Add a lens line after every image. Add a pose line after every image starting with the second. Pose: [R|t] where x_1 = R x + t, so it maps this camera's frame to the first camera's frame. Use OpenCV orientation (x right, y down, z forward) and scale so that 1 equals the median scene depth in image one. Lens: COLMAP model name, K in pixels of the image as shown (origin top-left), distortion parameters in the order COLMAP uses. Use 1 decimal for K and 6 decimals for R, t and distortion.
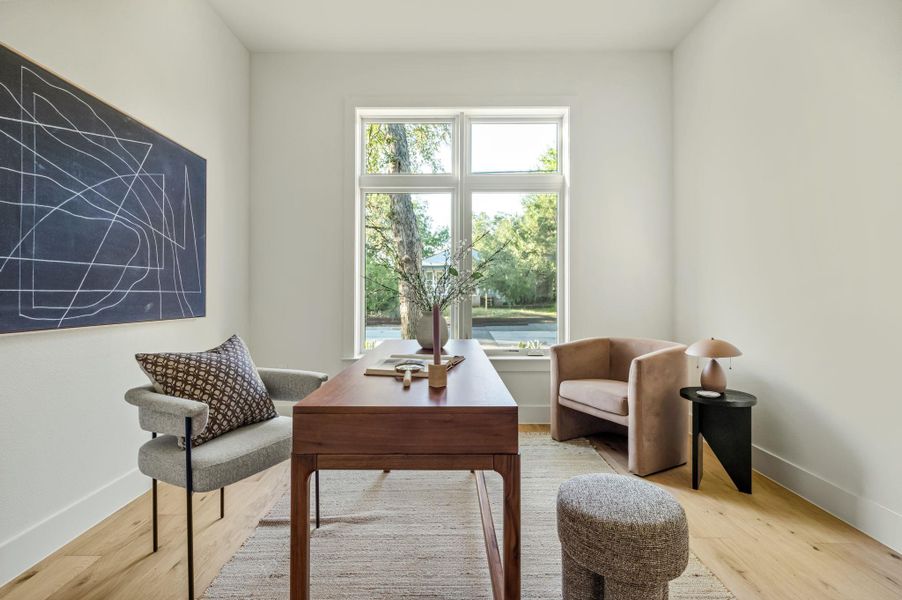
lens RADIAL K [[422.0, 0, 451.0], [0, 422.0, 300.0], [0, 0, 1]] dist [-0.021361, -0.000278]
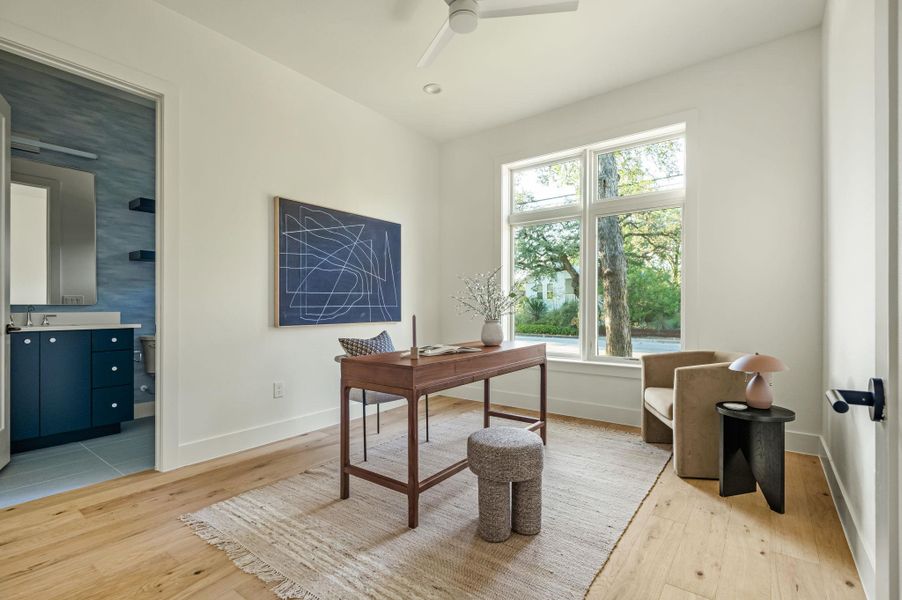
lens RADIAL K [[422.0, 0, 451.0], [0, 422.0, 300.0], [0, 0, 1]] dist [-0.021361, -0.000278]
pose [[0.810598, -0.006807, -0.585563, 0.638615], [-0.006672, 0.999760, -0.020858, -0.011340], [0.585565, 0.020814, 0.810358, -0.249437]]
